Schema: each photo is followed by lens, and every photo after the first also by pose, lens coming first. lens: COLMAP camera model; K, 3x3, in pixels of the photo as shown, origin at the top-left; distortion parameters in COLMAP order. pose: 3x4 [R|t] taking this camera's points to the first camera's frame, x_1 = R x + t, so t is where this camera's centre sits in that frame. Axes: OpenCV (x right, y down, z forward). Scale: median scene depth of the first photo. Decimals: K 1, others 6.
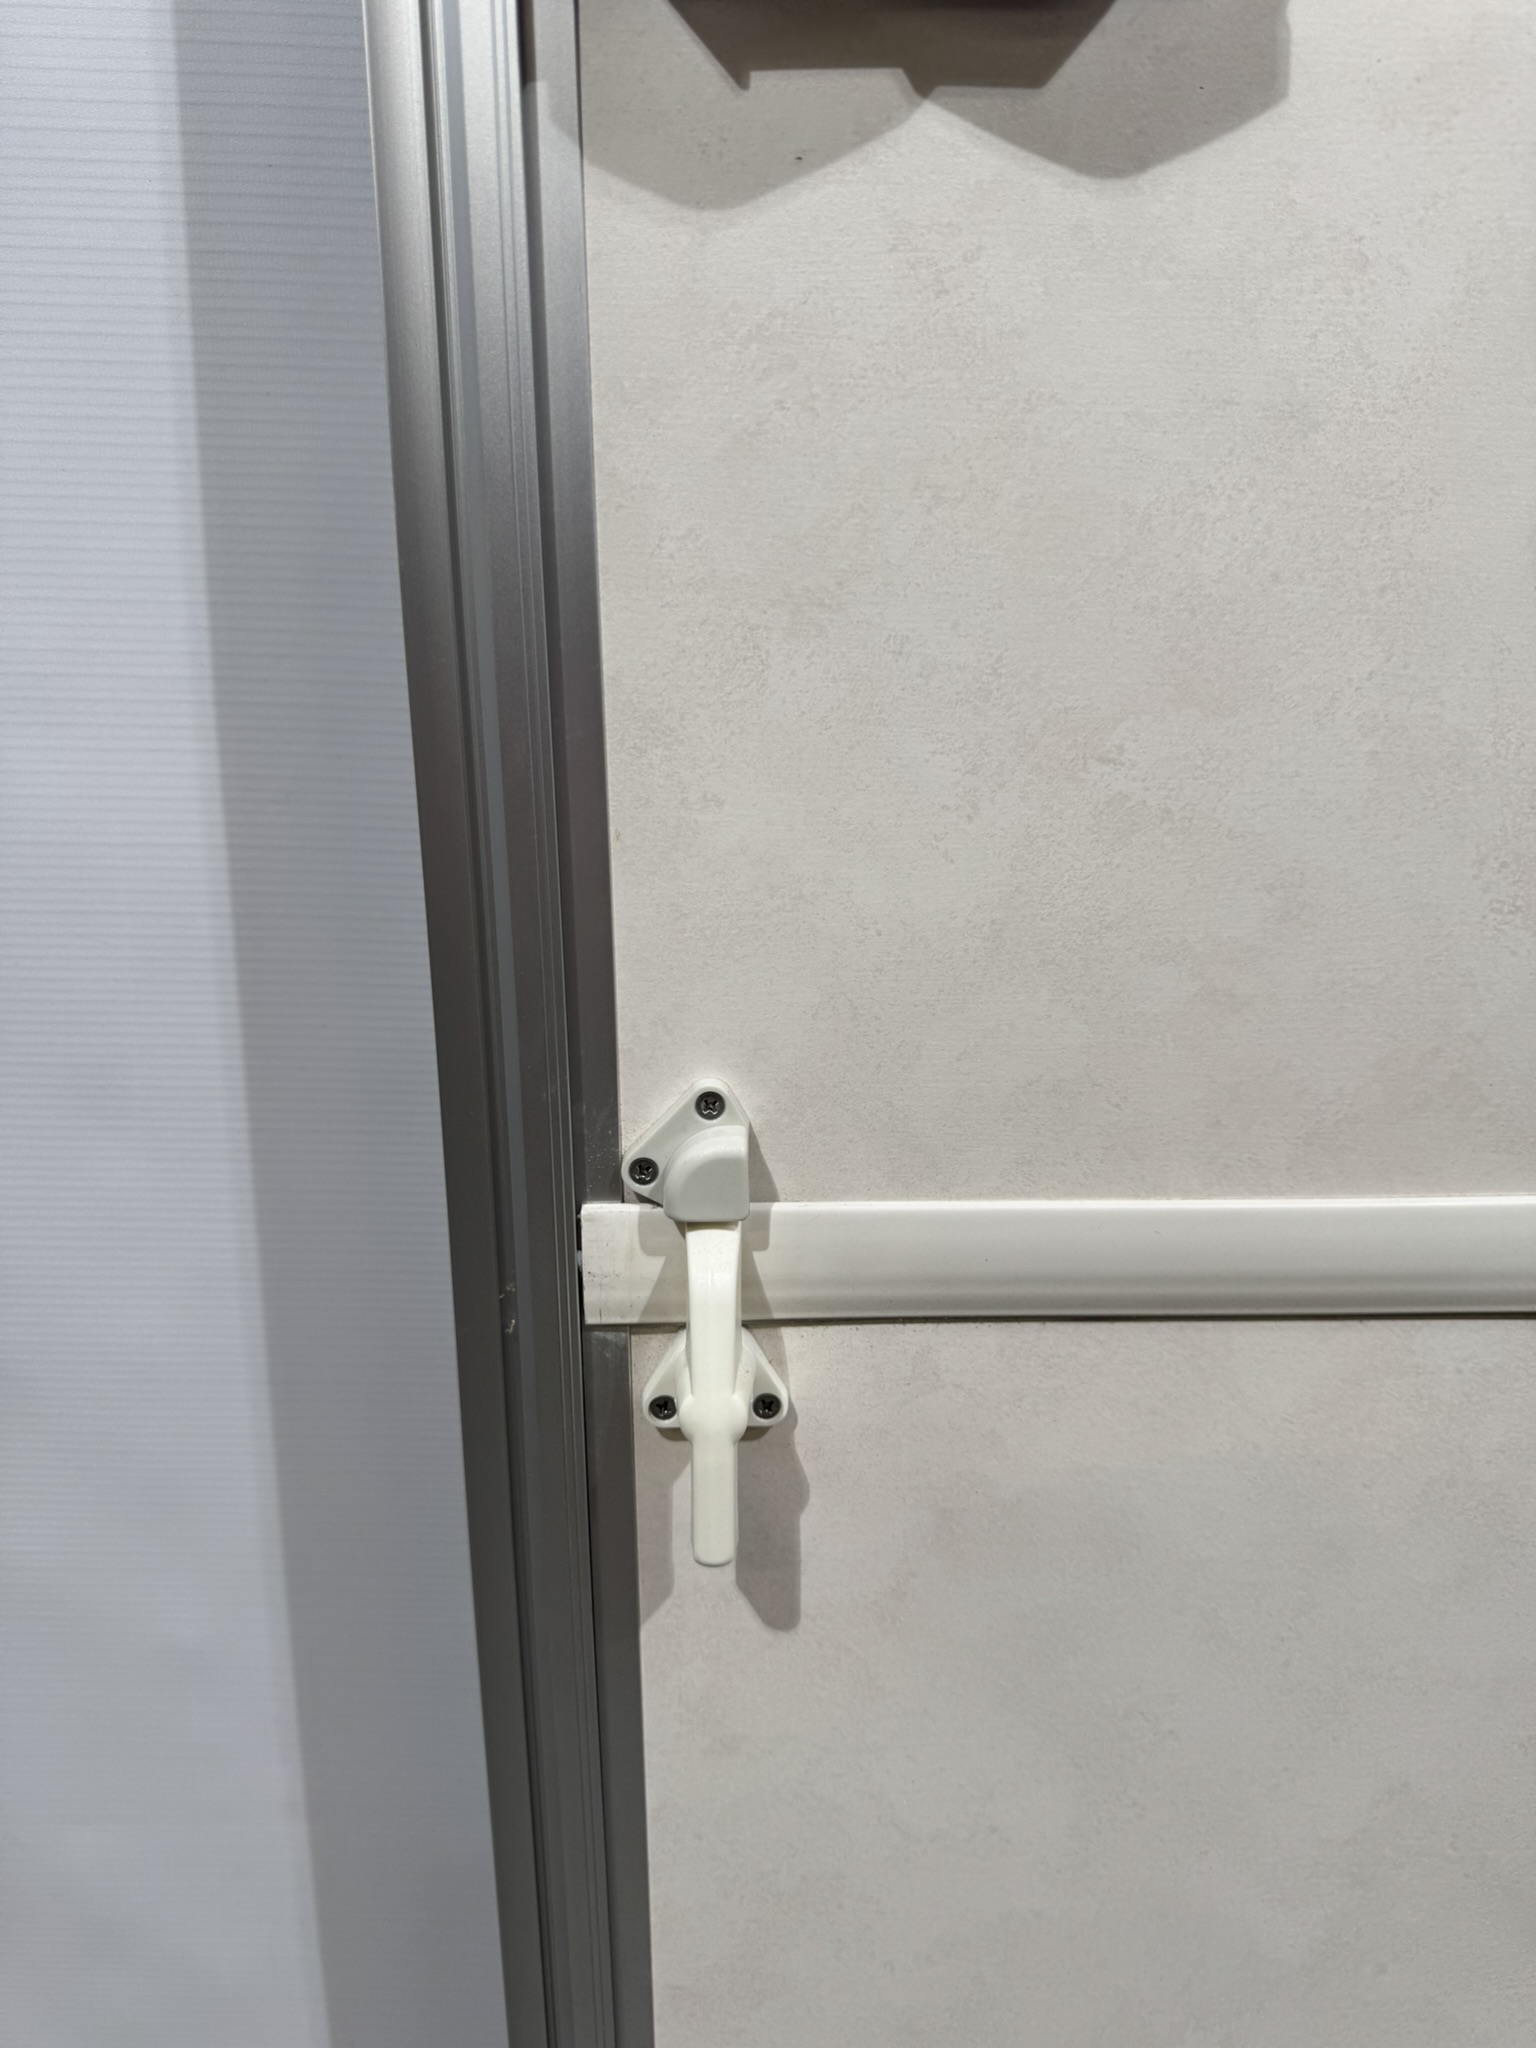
lens RADIAL K [[1444.7, 0, 768.0], [0, 1444.7, 1024.0], [0, 0, 1]] dist [0.050123, -0.125940]
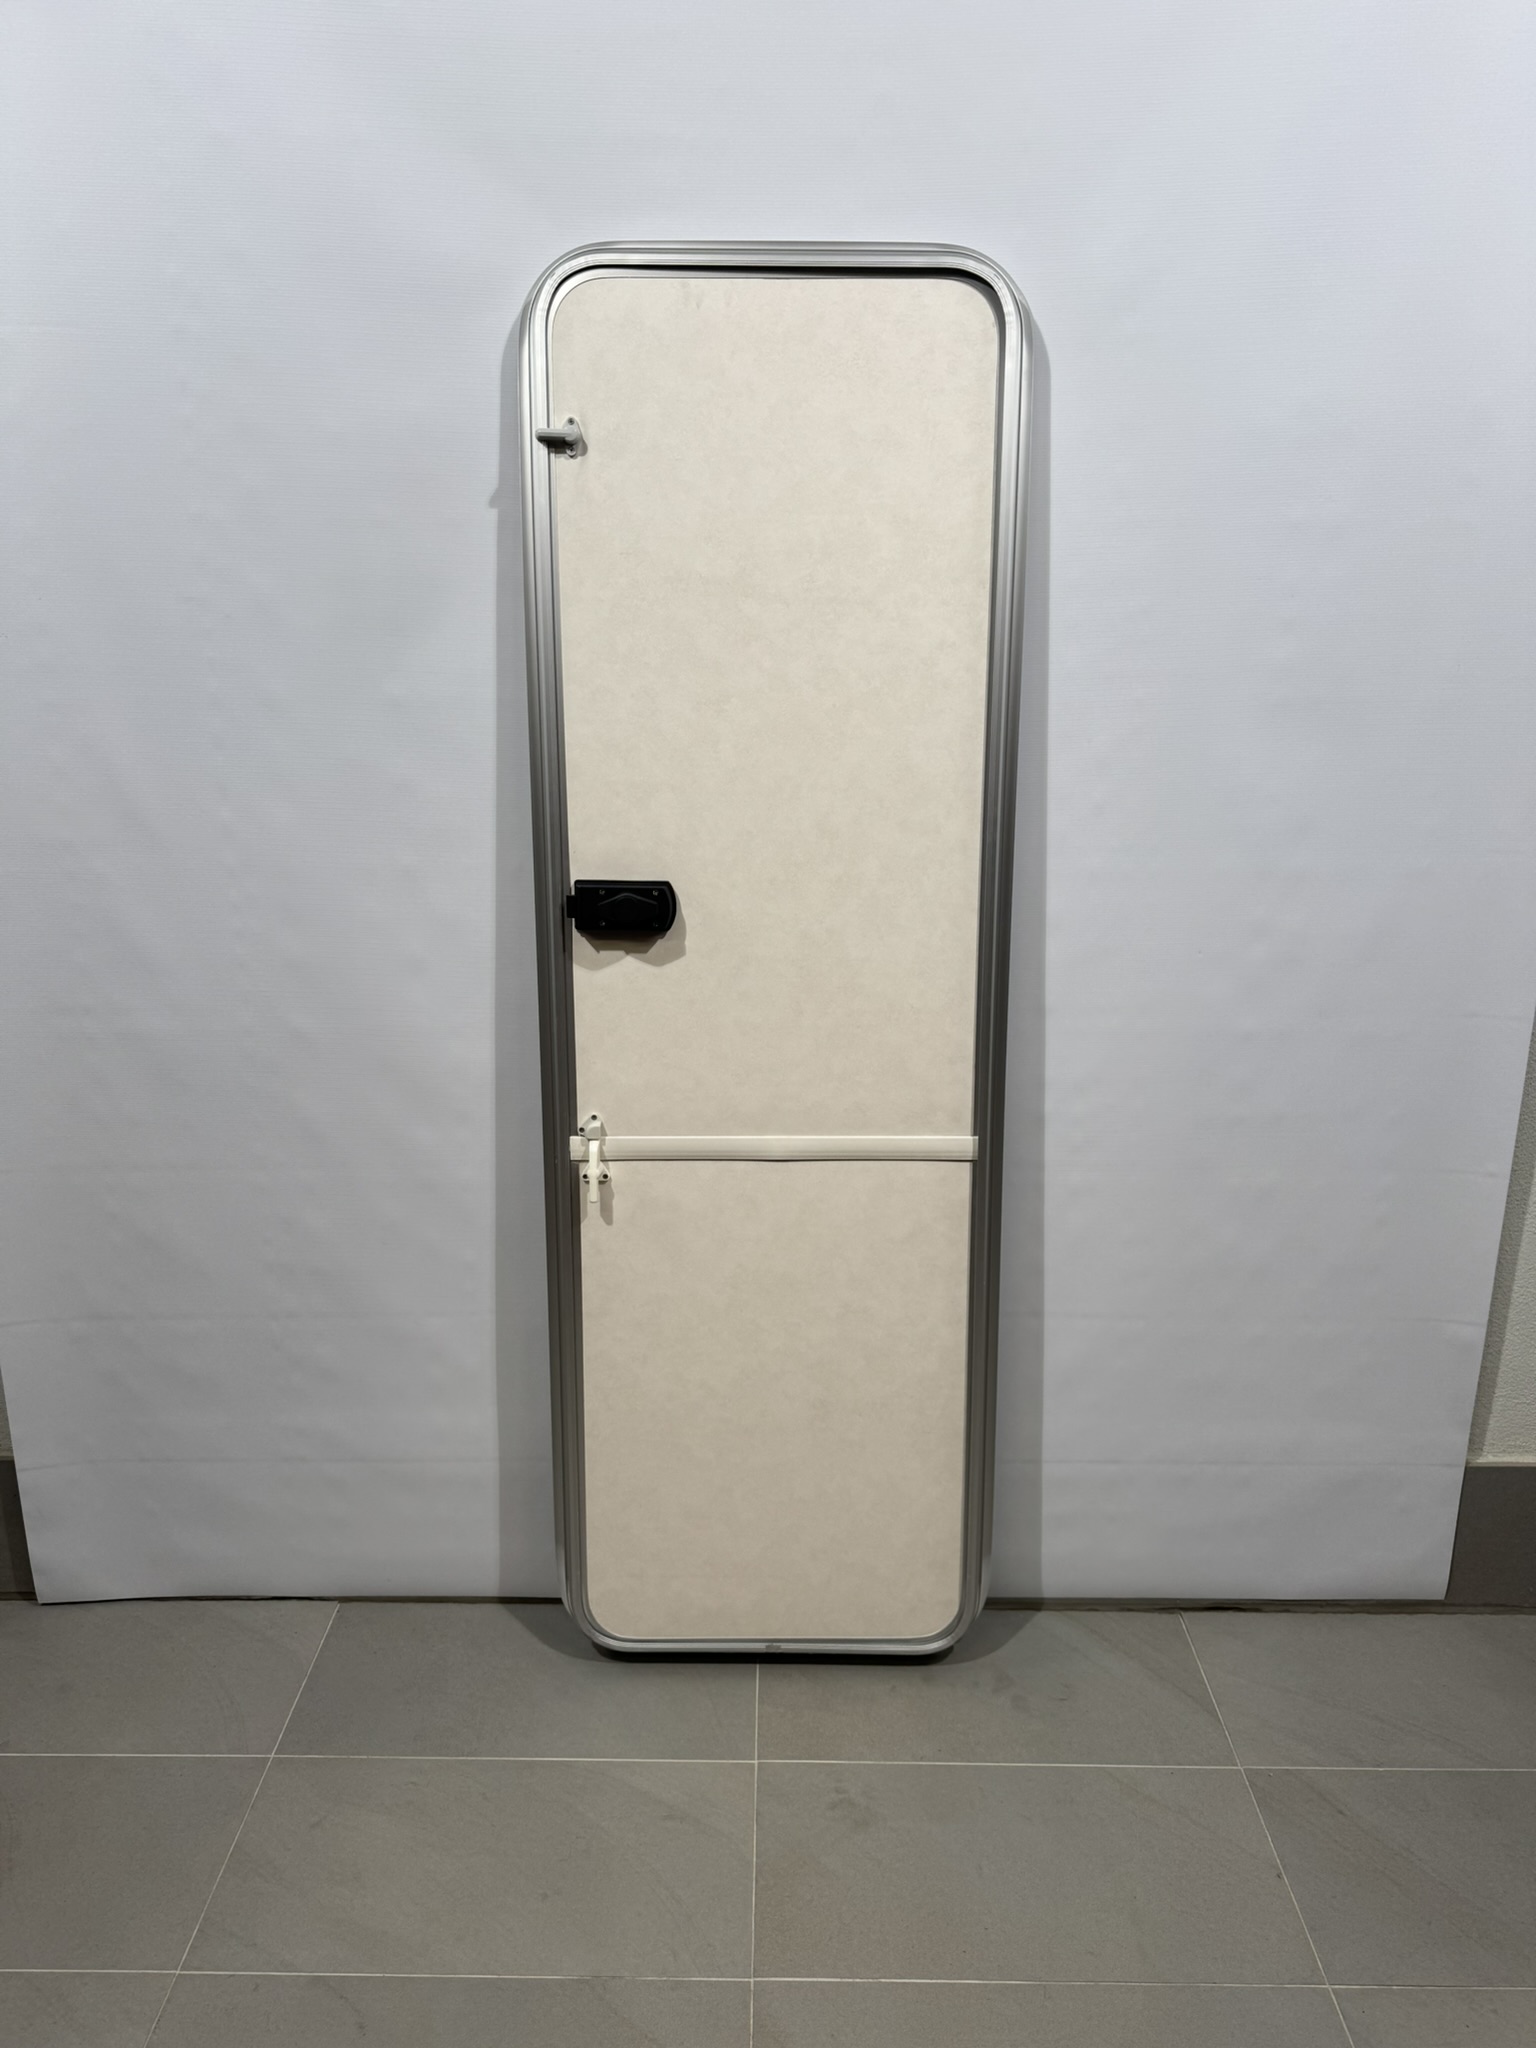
lens RADIAL K [[1420.6, 0, 770.8], [0, 1420.6, 1028.3], [0, 0, 1]] dist [0.153208, -0.280978]
pose [[0.999919, 0.010348, -0.007435, 0.660067], [-0.010679, 0.998890, -0.045886, -0.040936], [0.006952, 0.045962, 0.998919, -4.356770]]
